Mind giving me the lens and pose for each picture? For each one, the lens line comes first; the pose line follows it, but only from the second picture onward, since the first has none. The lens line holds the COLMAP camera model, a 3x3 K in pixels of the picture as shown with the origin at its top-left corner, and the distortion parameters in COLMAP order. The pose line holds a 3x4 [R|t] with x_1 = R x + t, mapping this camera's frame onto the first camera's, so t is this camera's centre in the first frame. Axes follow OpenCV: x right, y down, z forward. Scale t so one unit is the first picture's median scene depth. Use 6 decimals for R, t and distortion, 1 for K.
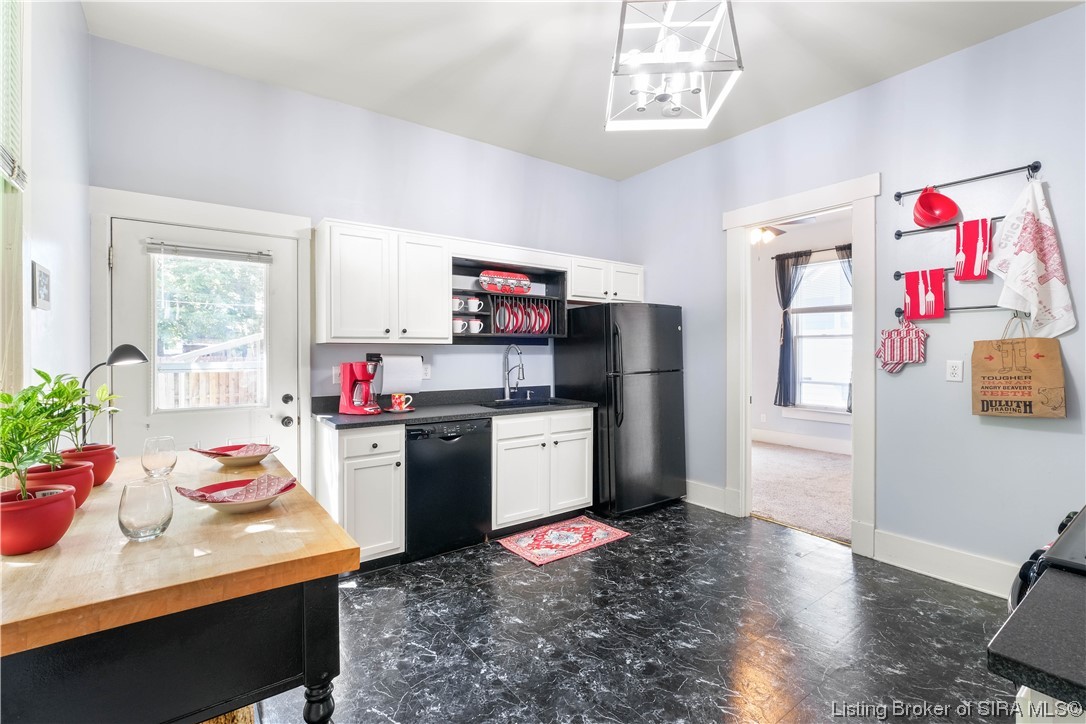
lens RADIAL K [[491.4, 0, 539.2], [0, 491.4, 353.2], [0, 0, 1]] dist [-0.003901, -0.000172]
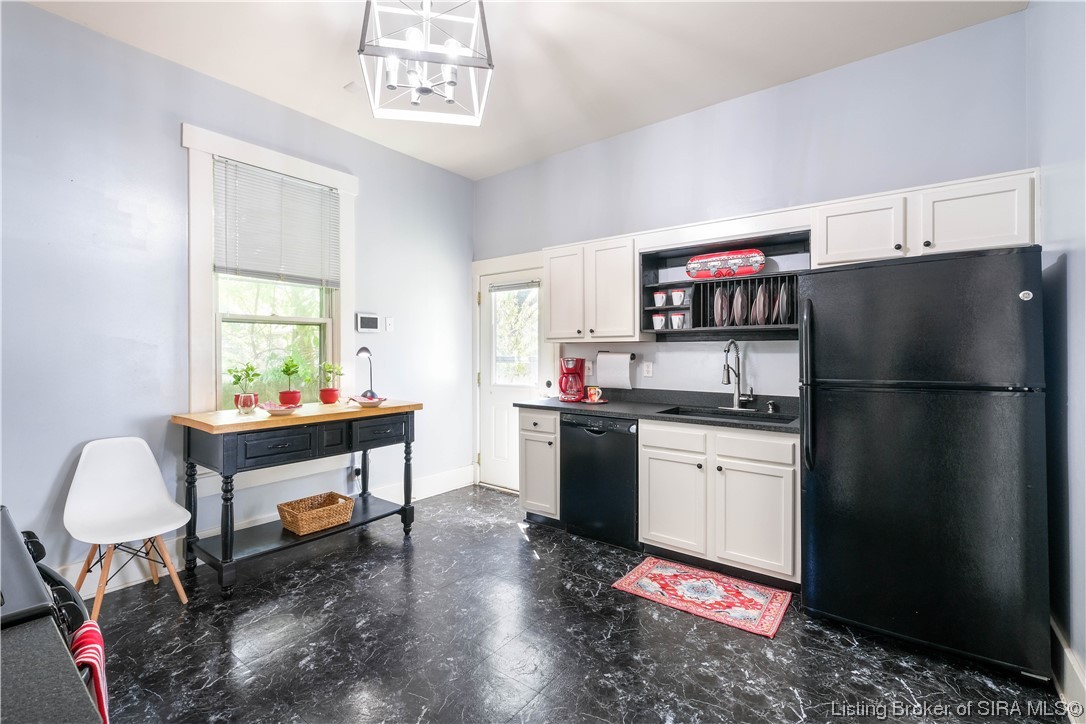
lens RADIAL K [[484.0, 0, 530.5], [0, 484.0, 352.4], [0, 0, 1]] dist [0.000086, -0.000225]
pose [[0.270367, 0.001944, -0.962755, 0.713439], [-0.003414, 0.999994, 0.001060, 0.002821], [0.962751, 0.003000, 0.270372, 0.542447]]
